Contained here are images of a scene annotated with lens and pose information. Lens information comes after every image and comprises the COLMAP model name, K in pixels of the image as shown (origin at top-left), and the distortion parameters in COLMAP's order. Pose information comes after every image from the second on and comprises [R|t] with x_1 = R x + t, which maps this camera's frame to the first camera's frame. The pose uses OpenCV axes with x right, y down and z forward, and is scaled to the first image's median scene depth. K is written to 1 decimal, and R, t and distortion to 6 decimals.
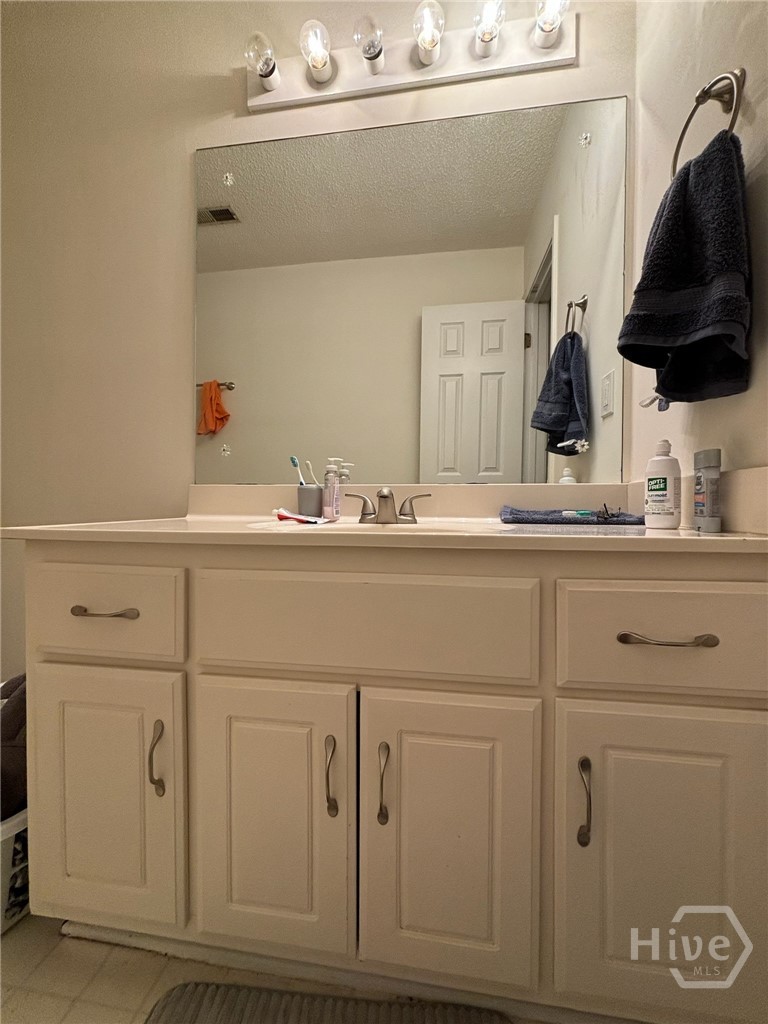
lens RADIAL K [[408.2, 0, 382.7], [0, 408.2, 511.3], [0, 0, 1]] dist [-0.005565, -0.000214]
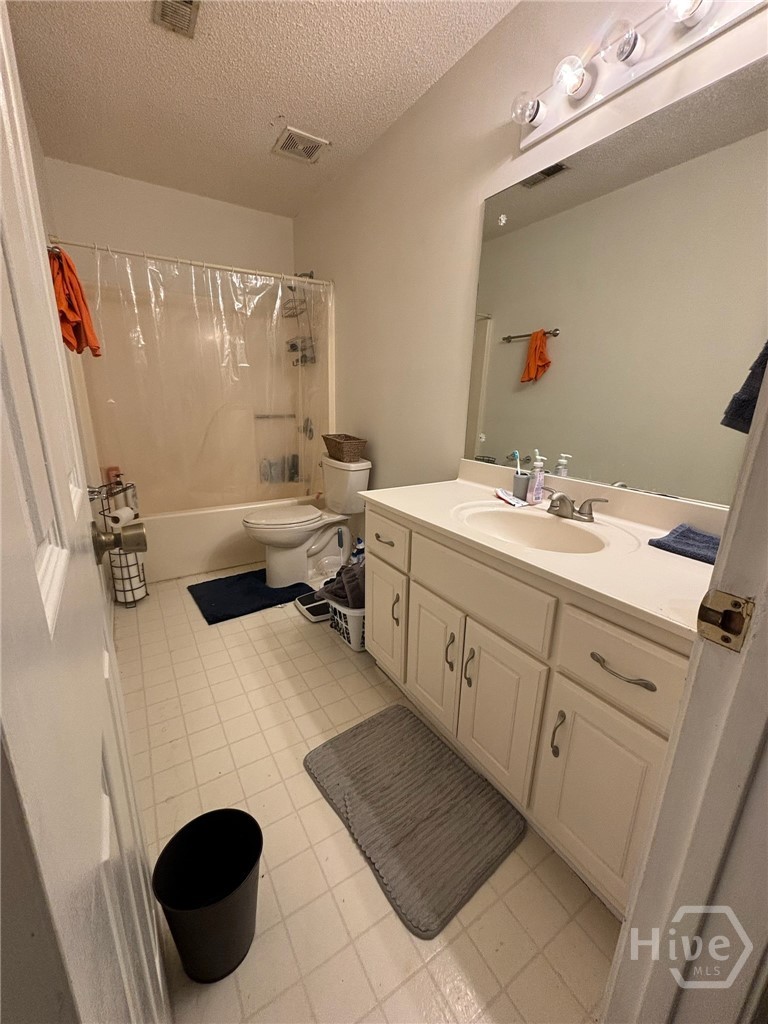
lens RADIAL K [[408.2, 0, 381.8], [0, 408.2, 508.9], [0, 0, 1]] dist [-0.005565, -0.000214]
pose [[0.643706, 0.211080, -0.735586, 0.553114], [-0.029164, 0.967276, 0.252044, -0.289942], [0.764717, -0.140790, 0.628798, -0.228907]]
